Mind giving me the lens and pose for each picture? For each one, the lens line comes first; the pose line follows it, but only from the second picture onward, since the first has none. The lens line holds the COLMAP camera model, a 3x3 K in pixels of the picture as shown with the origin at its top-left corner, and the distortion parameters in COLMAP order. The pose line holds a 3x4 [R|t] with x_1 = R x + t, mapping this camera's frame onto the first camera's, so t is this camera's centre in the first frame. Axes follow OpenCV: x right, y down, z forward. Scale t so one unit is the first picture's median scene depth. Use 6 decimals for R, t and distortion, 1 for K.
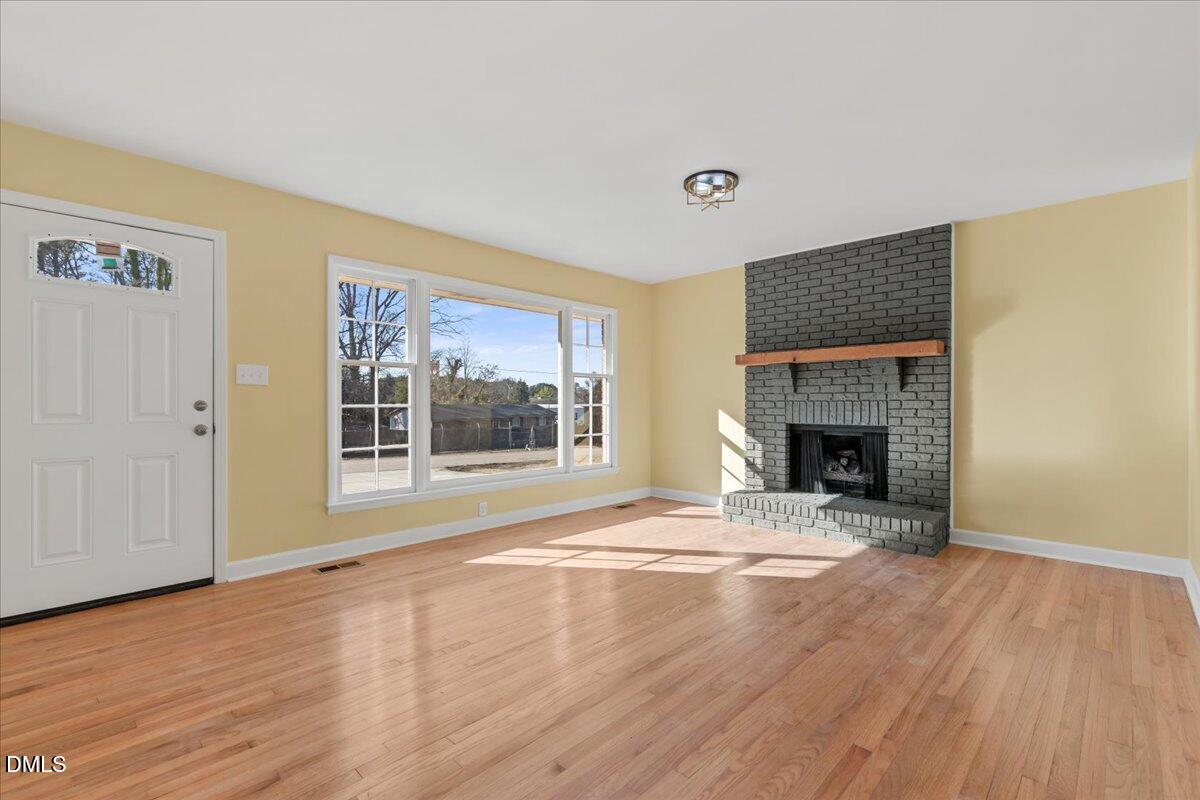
lens RADIAL K [[539.5, 0, 596.0], [0, 539.5, 405.0], [0, 0, 1]] dist [0.009701, -0.000630]
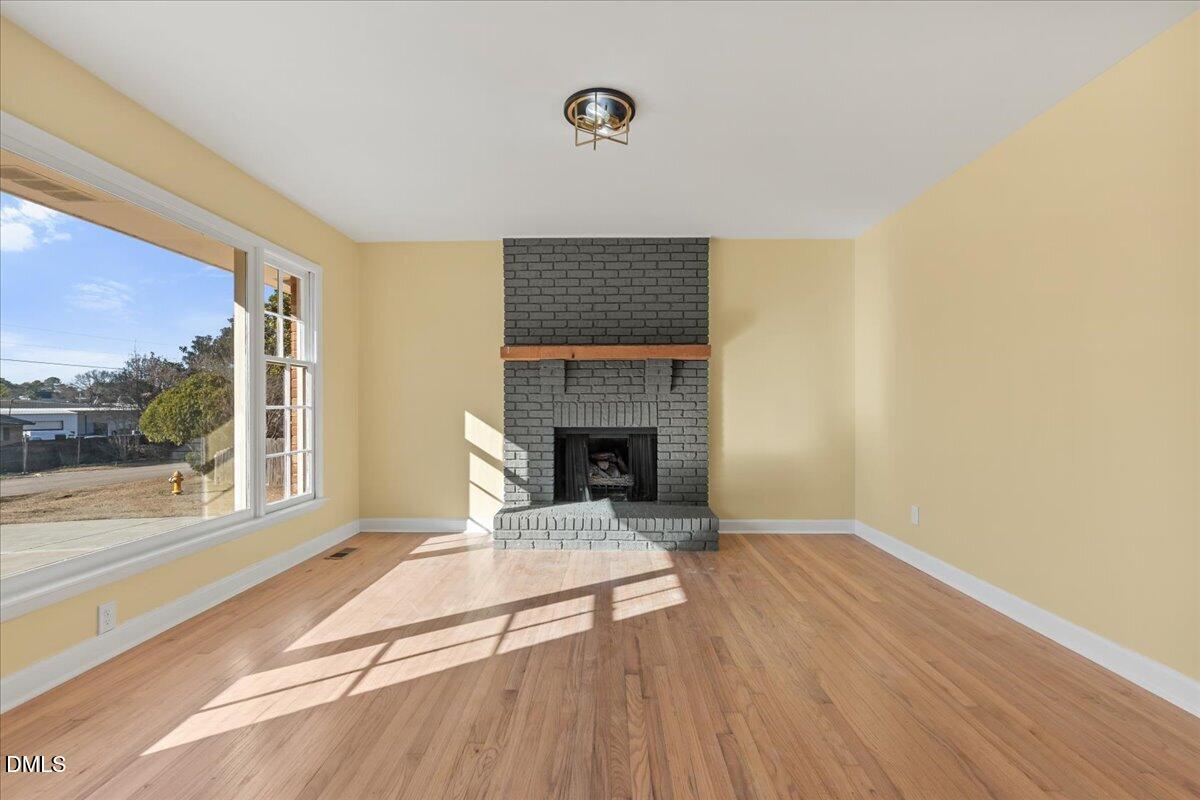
lens RADIAL K [[540.6, 0, 598.3], [0, 540.6, 408.1], [0, 0, 1]] dist [0.014968, -0.000313]
pose [[0.734258, -0.003879, 0.678859, -0.222071], [0.003160, 0.999992, 0.002297, 0.000735], [-0.678863, 0.000459, 0.734265, 0.326871]]
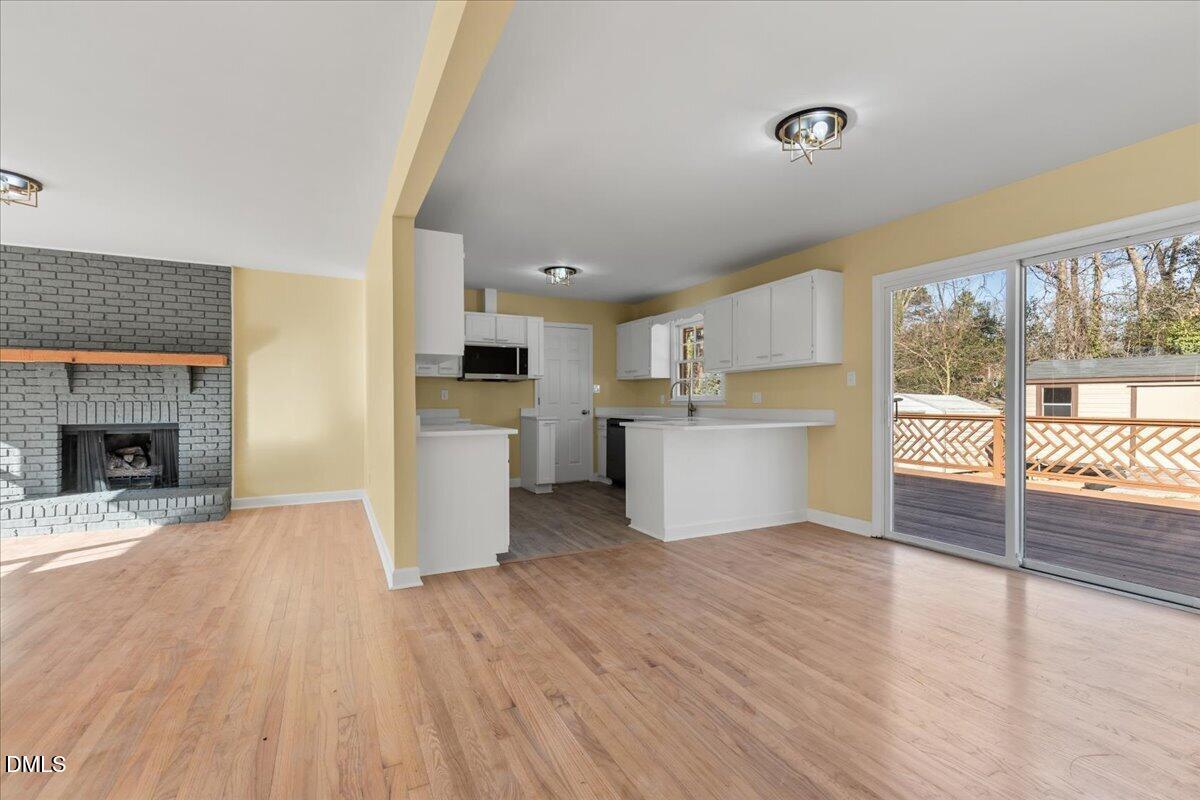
lens RADIAL K [[539.5, 0, 596.0], [0, 539.5, 405.0], [0, 0, 1]] dist [0.009701, -0.000630]
pose [[0.336339, -0.003868, 0.941733, -0.264949], [0.004459, 0.999987, 0.002515, 0.000992], [-0.941731, 0.003353, 0.336352, -0.254403]]
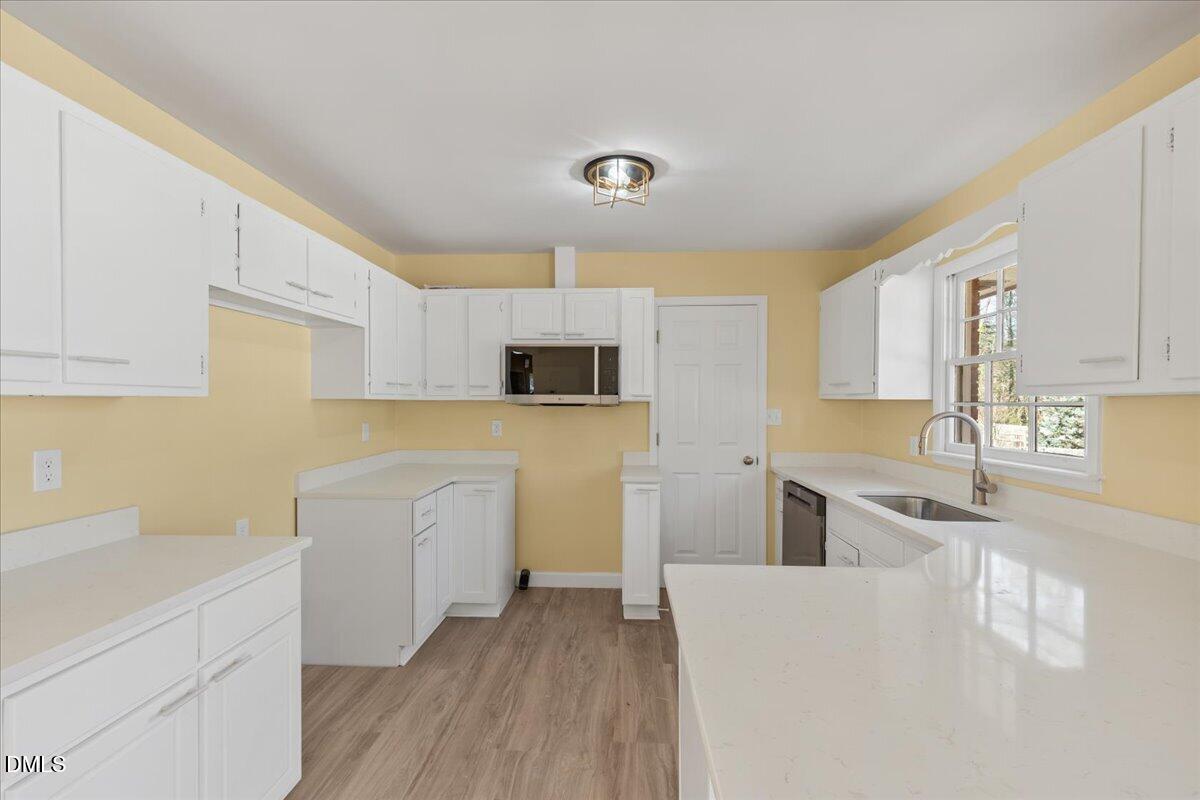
lens RADIAL K [[540.6, 0, 598.3], [0, 540.6, 408.1], [0, 0, 1]] dist [0.014968, -0.000313]
pose [[0.754745, -0.002939, 0.656011, 0.473157], [-0.002226, 0.999973, 0.007041, -0.061636], [-0.656014, -0.006775, 0.754718, -0.176003]]
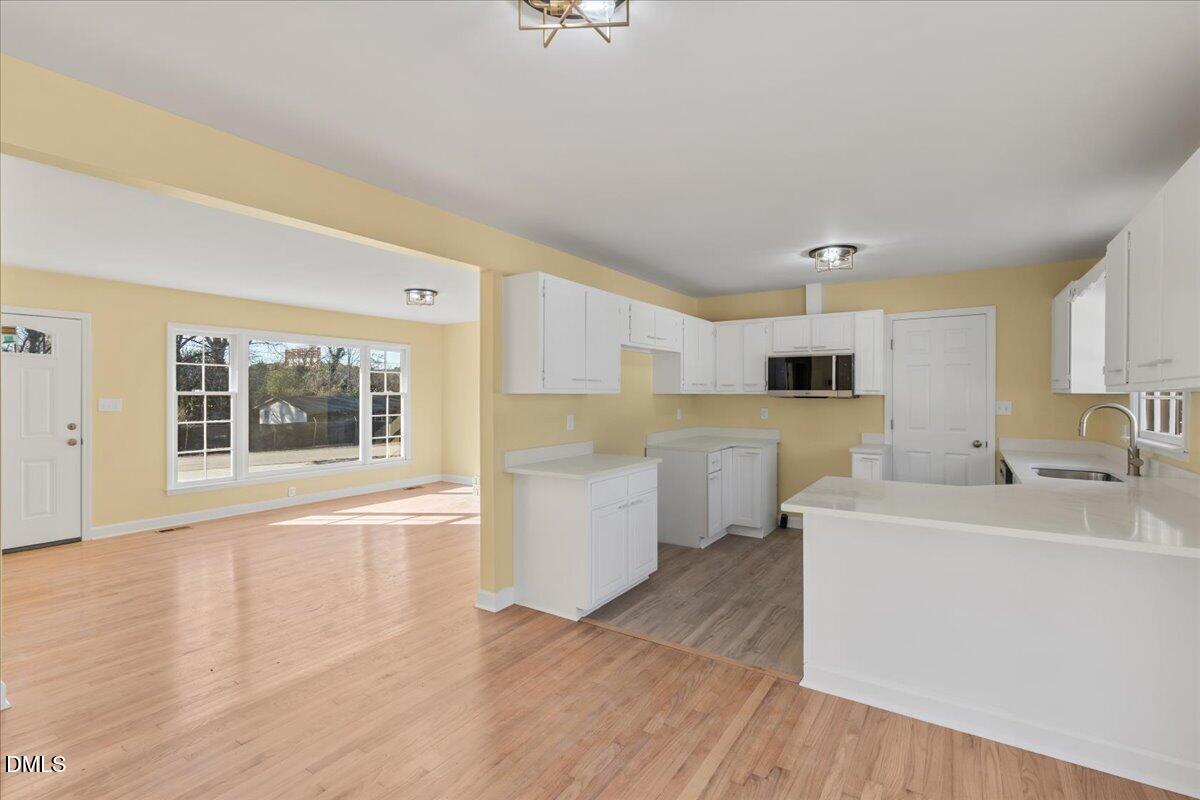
lens RADIAL K [[545.6, 0, 598.8], [0, 545.6, 394.6], [0, 0, 1]] dist [0.011135, -0.000201]
pose [[0.982759, 0.003130, 0.184865, 0.316827], [-0.002887, 0.999995, -0.001583, -0.063204], [-0.184869, 0.001022, 0.982763, -0.570259]]
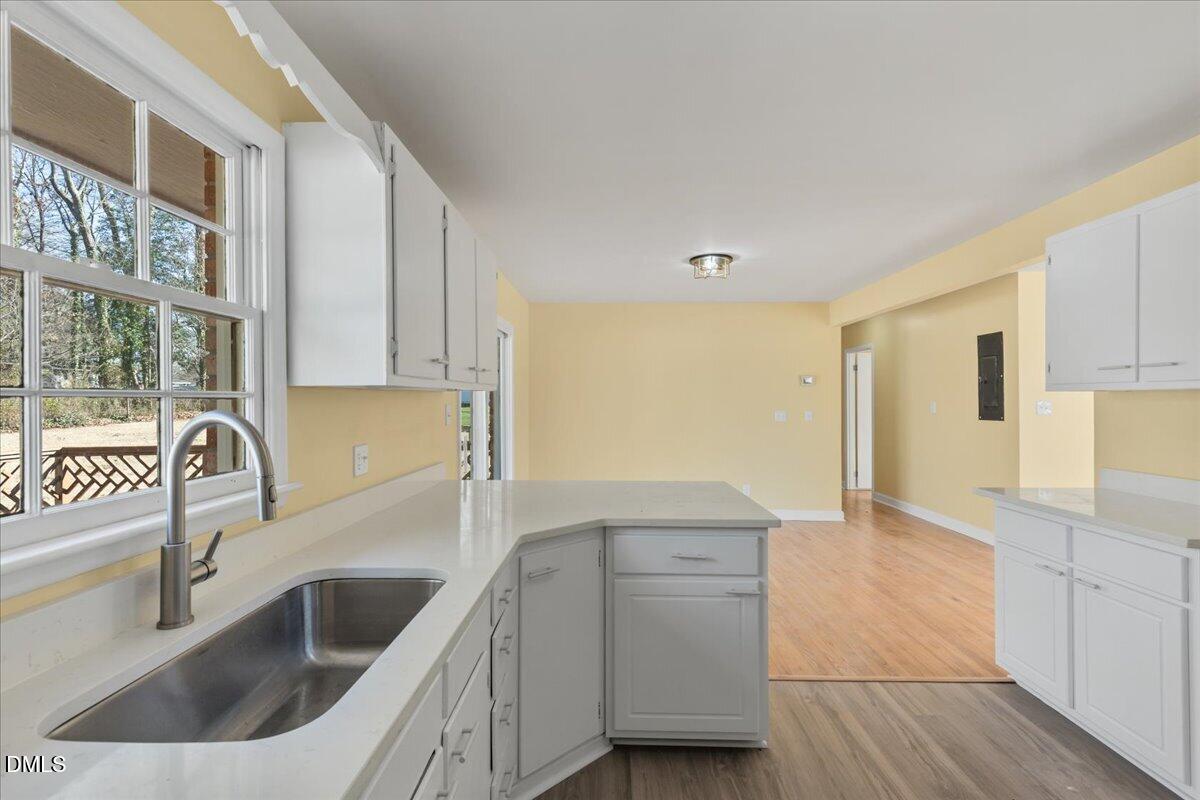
lens RADIAL K [[546.0, 0, 597.2], [0, 546.0, 399.0], [0, 0, 1]] dist [0.010193, 0.000077]
pose [[-0.737402, 0.002517, -0.675449, 1.127967], [0.004800, 0.999987, -0.001514, -0.059173], [0.675437, -0.004358, -0.737405, 0.276904]]
